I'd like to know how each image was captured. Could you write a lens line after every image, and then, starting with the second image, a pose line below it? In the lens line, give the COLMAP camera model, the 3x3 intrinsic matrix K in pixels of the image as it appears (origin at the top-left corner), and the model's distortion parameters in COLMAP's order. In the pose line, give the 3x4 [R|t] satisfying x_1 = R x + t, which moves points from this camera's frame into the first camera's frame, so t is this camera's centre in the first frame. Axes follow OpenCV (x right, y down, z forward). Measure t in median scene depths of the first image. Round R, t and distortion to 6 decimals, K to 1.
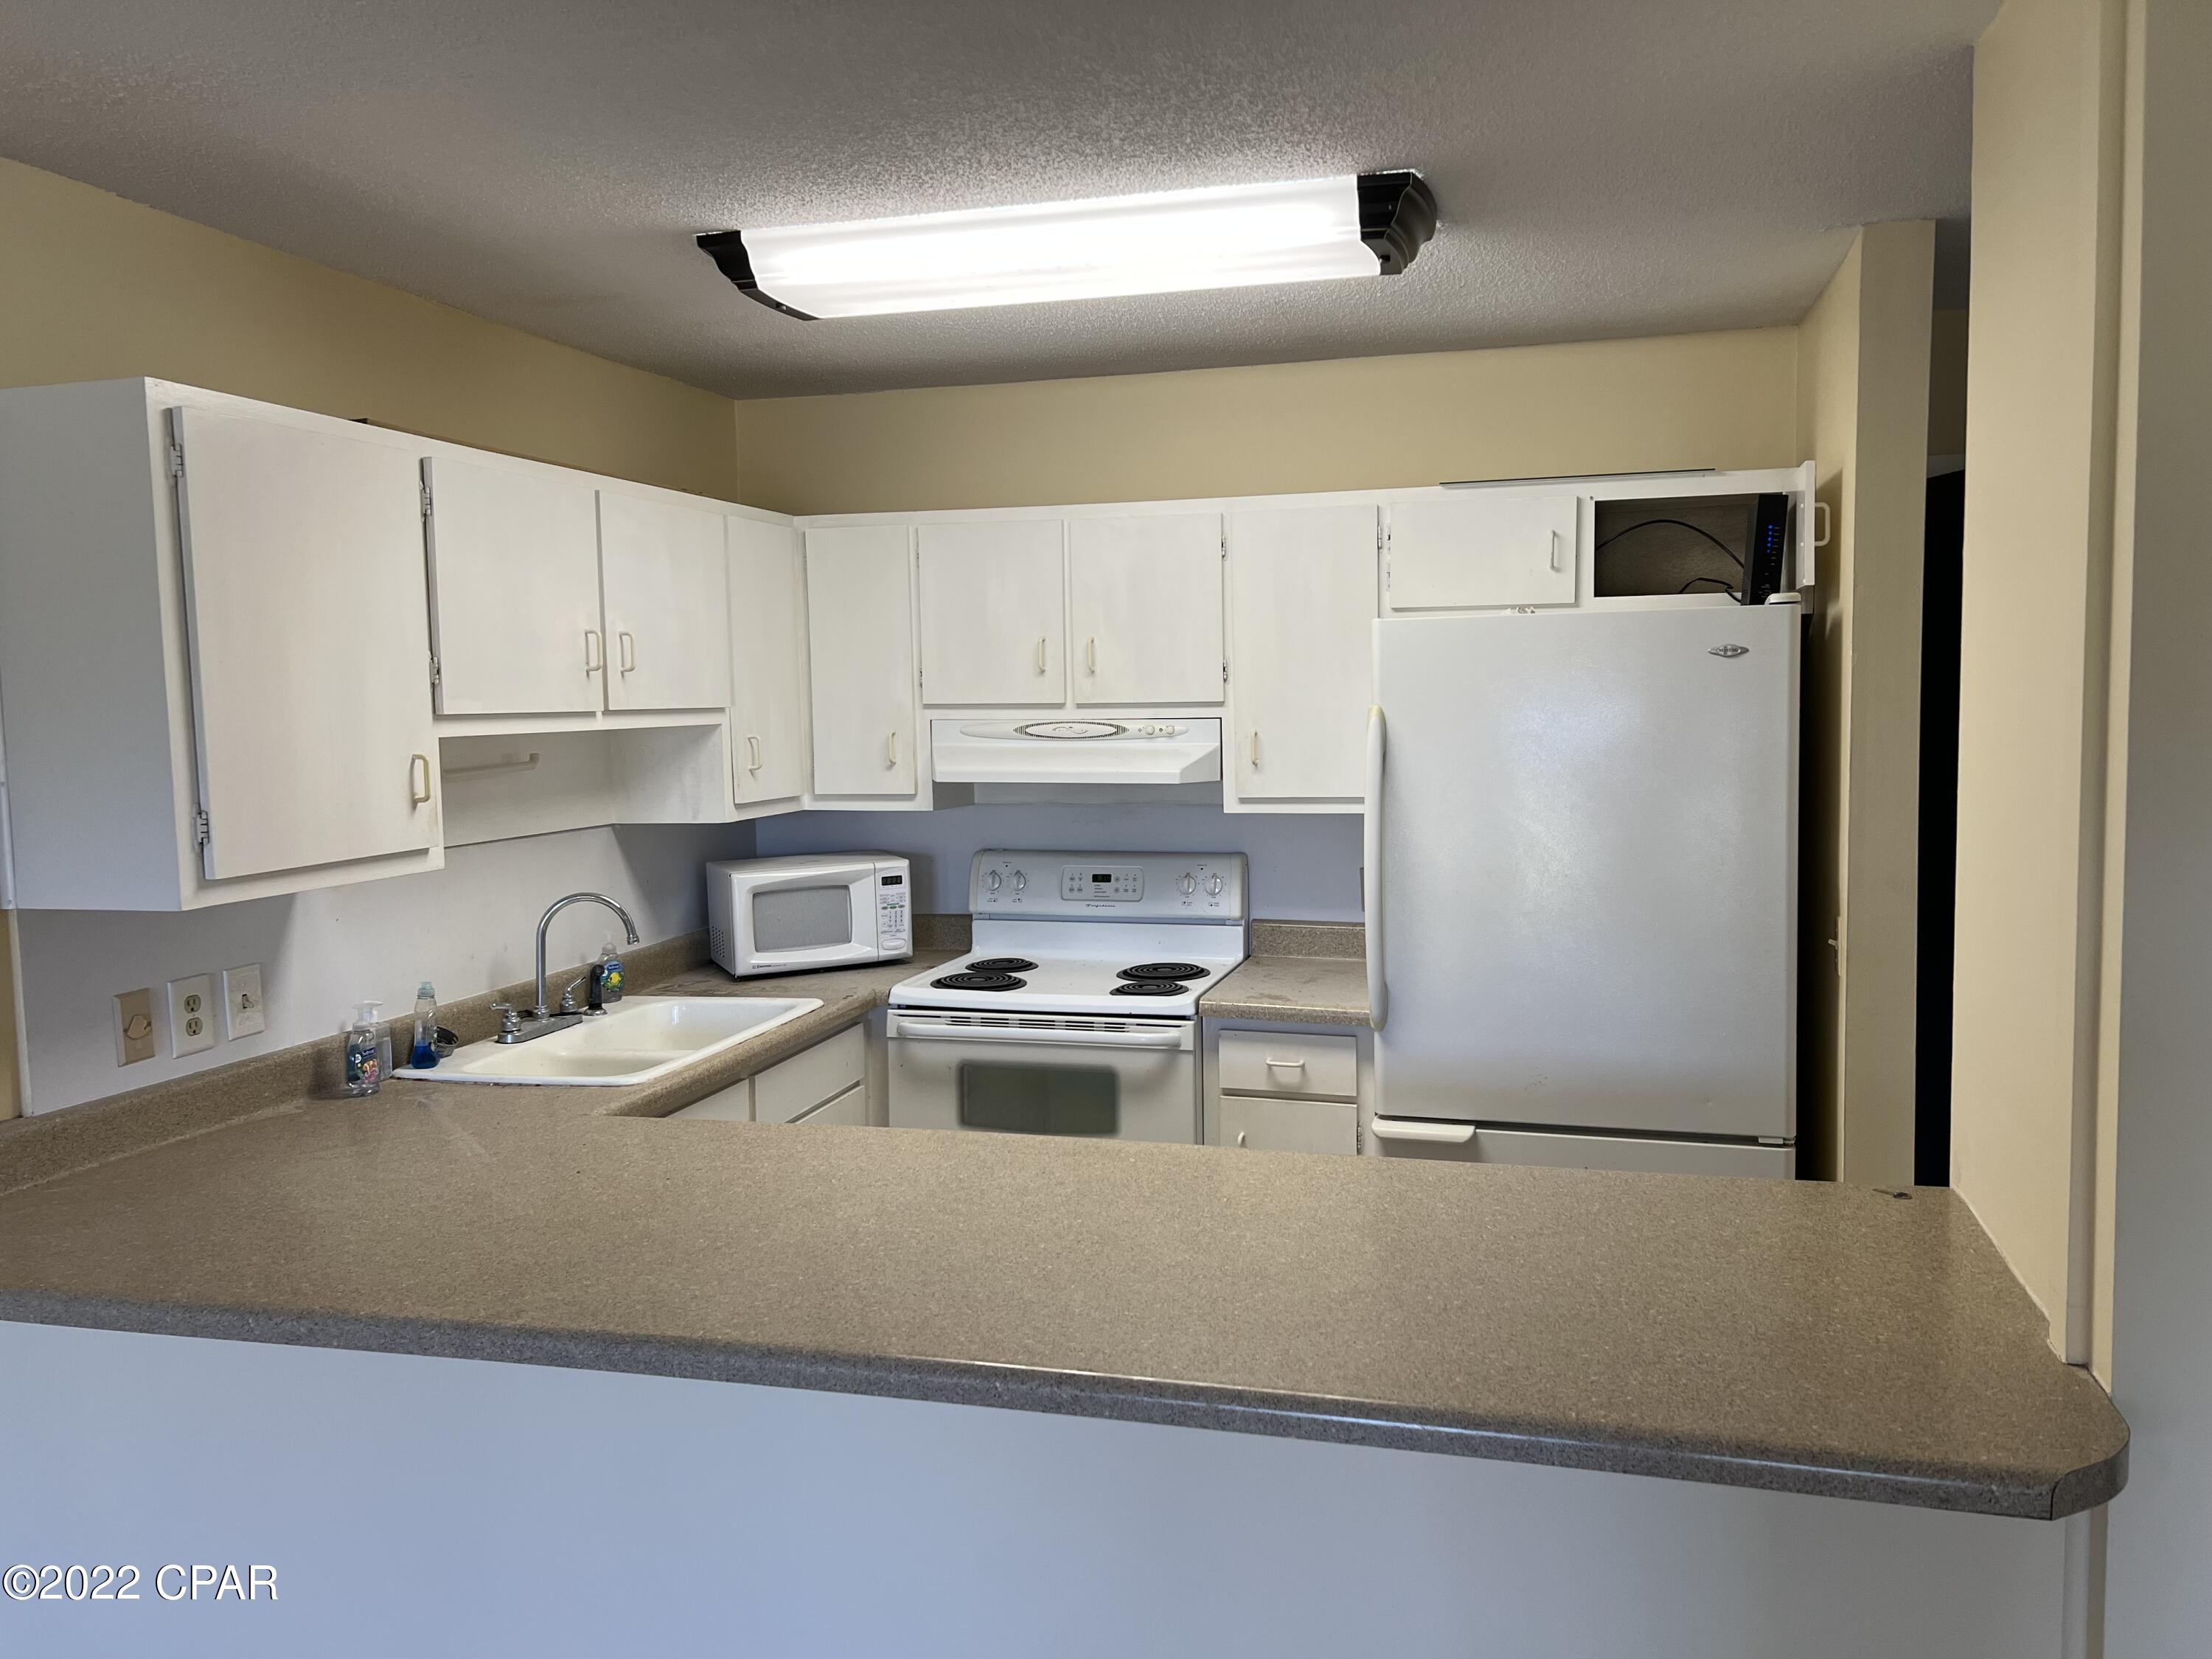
lens RADIAL K [[1681.2, 0, 1105.4], [0, 1681.2, 829.5], [0, 0, 1]] dist [0.021917, -0.026713]
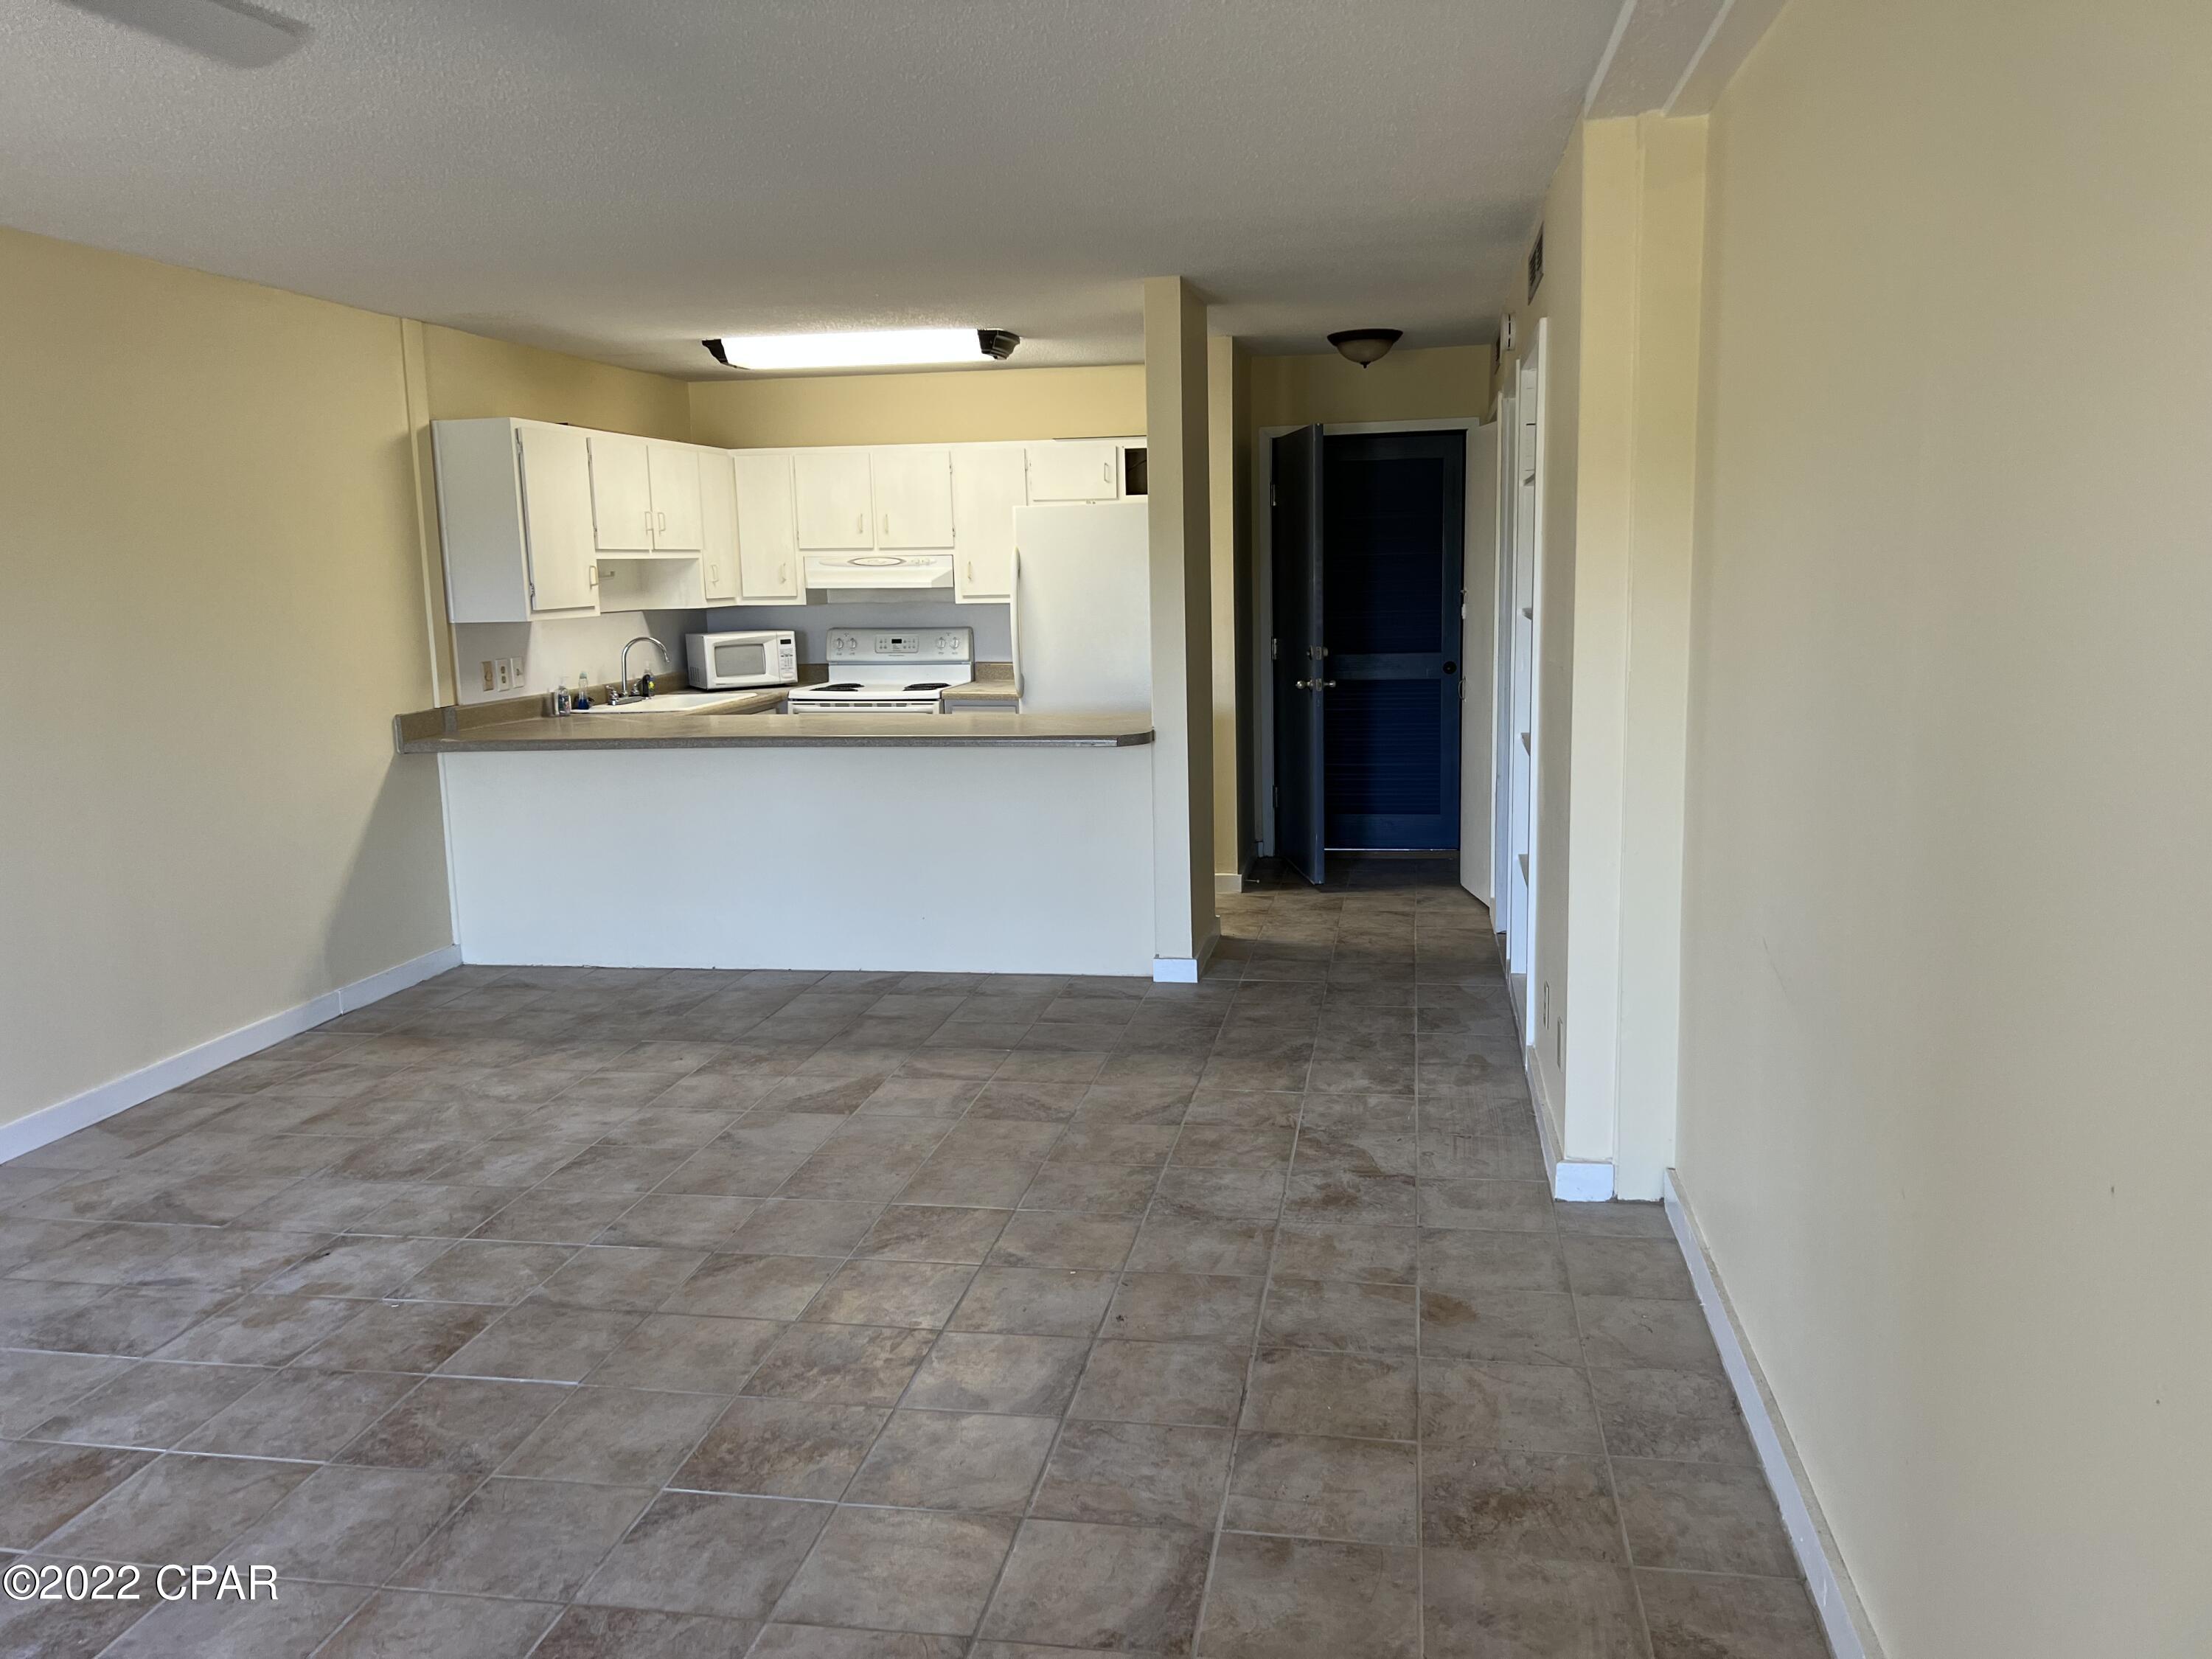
lens RADIAL K [[1681.2, 0, 1158.7], [0, 1681.2, 873.4], [0, 0, 1]] dist [0.021917, -0.026713]
pose [[0.992454, -0.025135, 0.120015, 0.062920], [0.012738, 0.994603, 0.102970, 0.108350], [-0.121955, -0.100665, 0.987418, -1.052584]]
